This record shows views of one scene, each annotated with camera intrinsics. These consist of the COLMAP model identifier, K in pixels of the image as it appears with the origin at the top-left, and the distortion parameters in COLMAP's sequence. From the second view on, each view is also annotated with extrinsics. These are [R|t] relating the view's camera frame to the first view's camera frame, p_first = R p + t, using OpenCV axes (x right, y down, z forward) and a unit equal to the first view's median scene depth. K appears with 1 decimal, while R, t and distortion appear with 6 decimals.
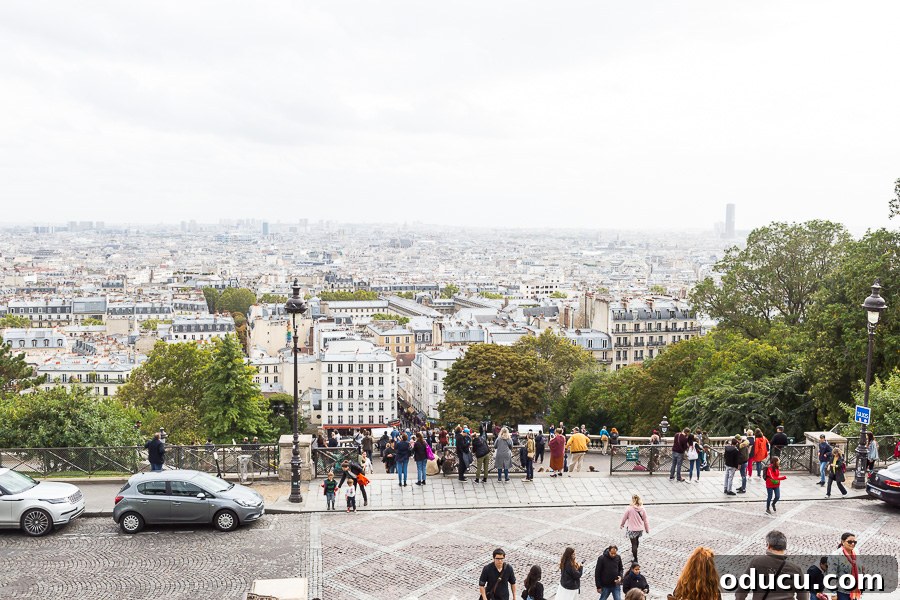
lens RADIAL K [[870.7, 0, 450.0], [0, 870.7, 300.0], [0, 0, 1]] dist [-0.016037, -0.020390]
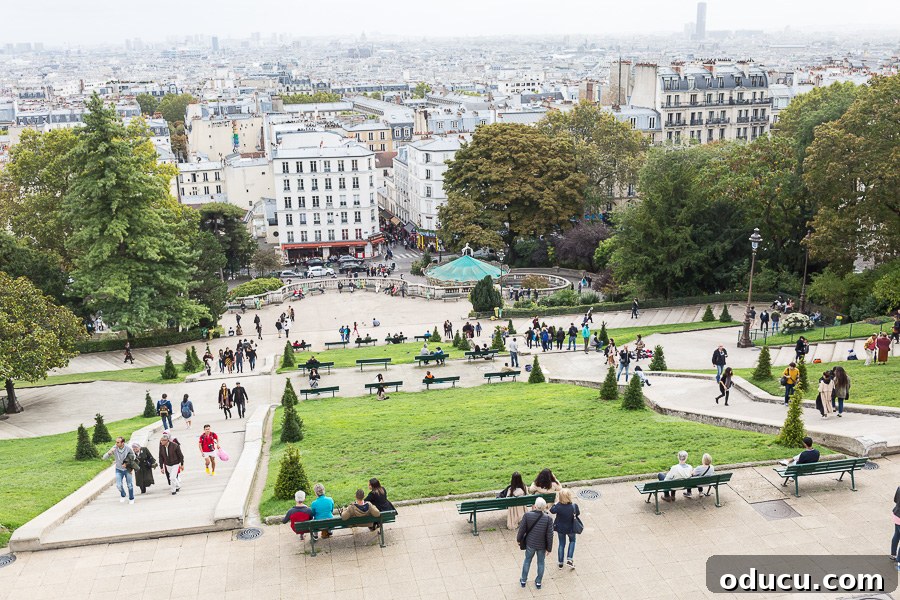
lens RADIAL K [[870.7, 0, 450.0], [0, 870.7, 300.0], [0, 0, 1]] dist [-0.016037, -0.020390]
pose [[0.998589, -0.040528, 0.034312, -0.026753], [0.032486, 0.977381, 0.208978, 0.036270], [-0.042006, -0.207568, 0.977318, 0.236331]]
